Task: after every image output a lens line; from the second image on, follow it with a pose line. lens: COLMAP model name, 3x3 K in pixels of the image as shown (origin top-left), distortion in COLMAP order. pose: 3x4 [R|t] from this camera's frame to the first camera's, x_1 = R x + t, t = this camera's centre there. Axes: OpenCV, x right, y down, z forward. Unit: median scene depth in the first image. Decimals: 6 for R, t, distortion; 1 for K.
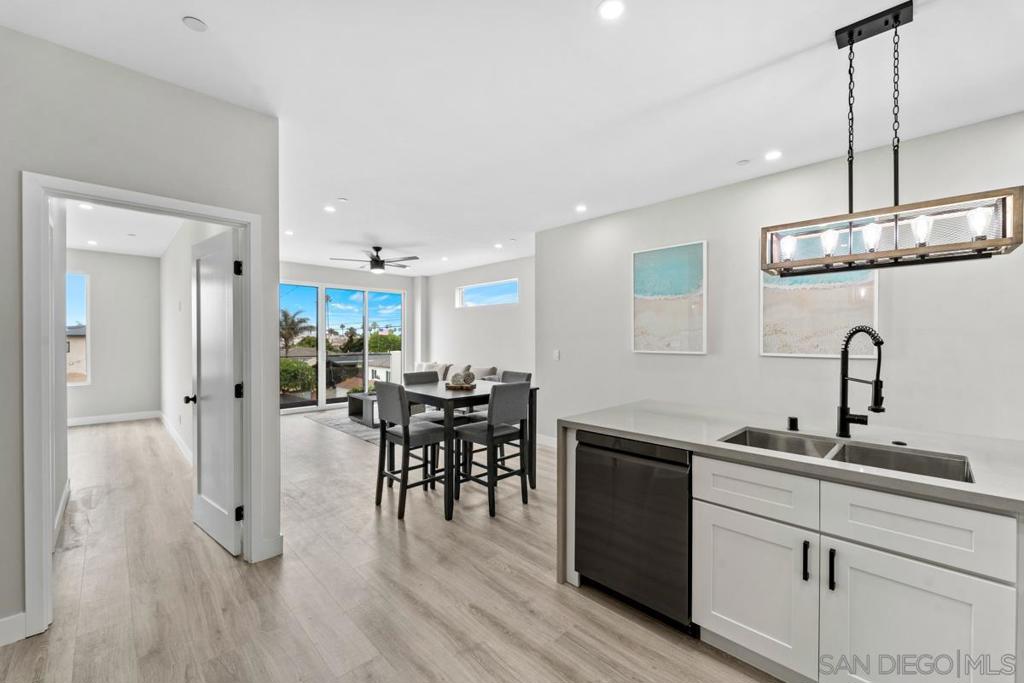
lens RADIAL K [[417.7, 0, 514.3], [0, 417.7, 341.7], [0, 0, 1]] dist [0.001455, -0.000001]
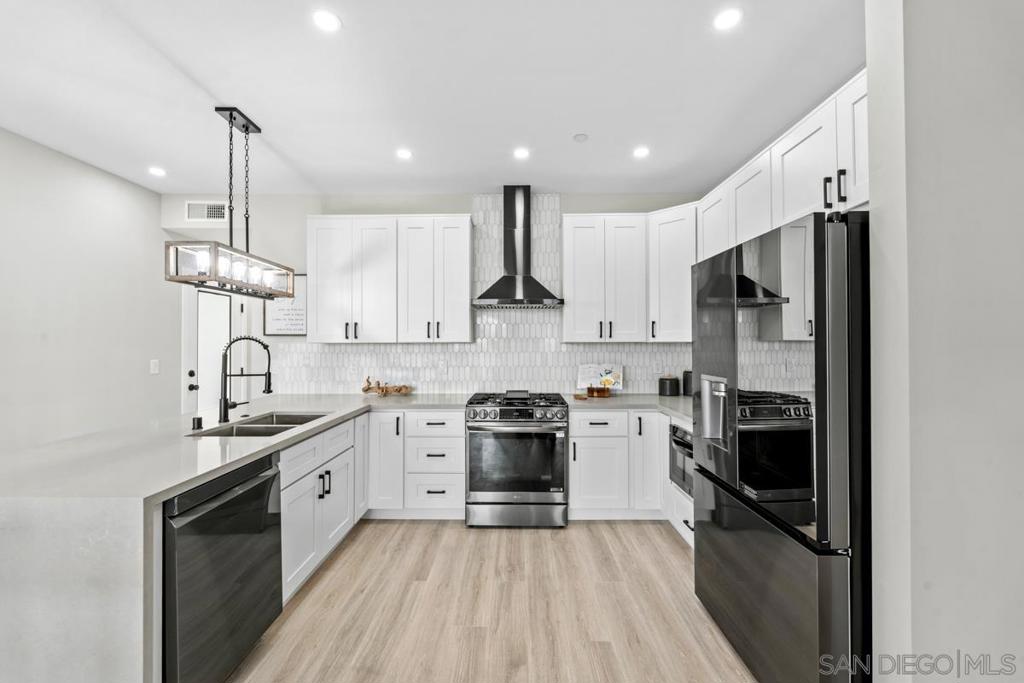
lens RADIAL K [[420.1, 0, 514.2], [0, 420.1, 341.8], [0, 0, 1]] dist [-0.009455, -0.000442]
pose [[-0.716588, 0.004563, 0.697482, -0.779172], [0.002373, 0.999989, -0.004103, -0.008467], [-0.697493, -0.001285, -0.716591, 1.389216]]
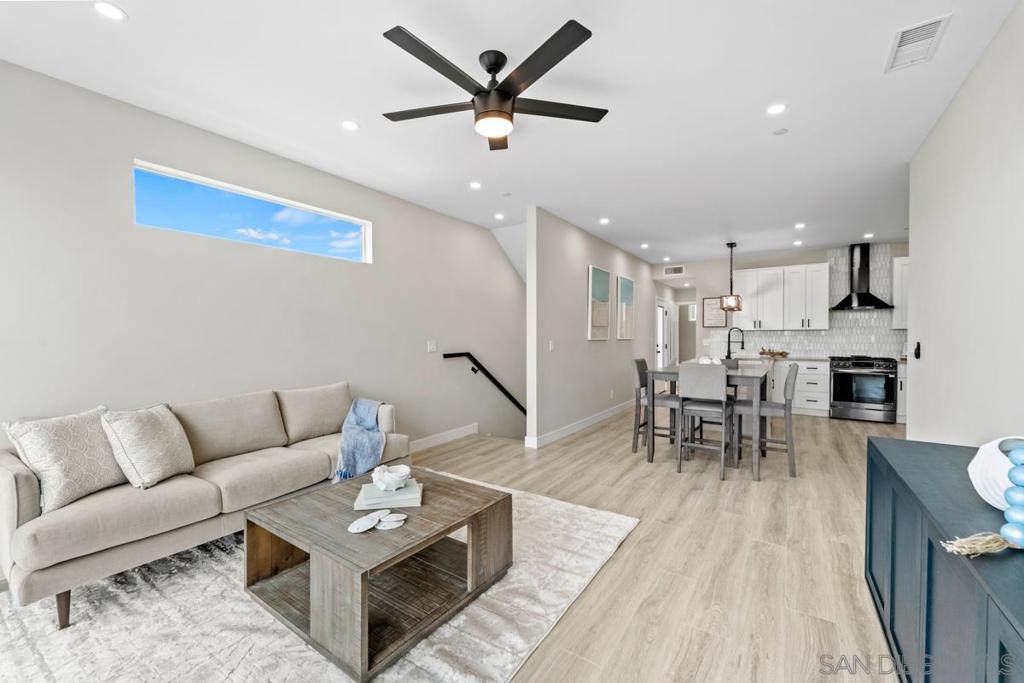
lens RADIAL K [[420.1, 0, 504.4], [0, 420.1, 342.6], [0, 0, 1]] dist [-0.009455, -0.000442]
pose [[-0.207777, -0.009525, 0.978130, -2.332467], [0.003867, 0.999937, 0.010558, 0.054548], [-0.978169, 0.005976, -0.207727, 3.754522]]
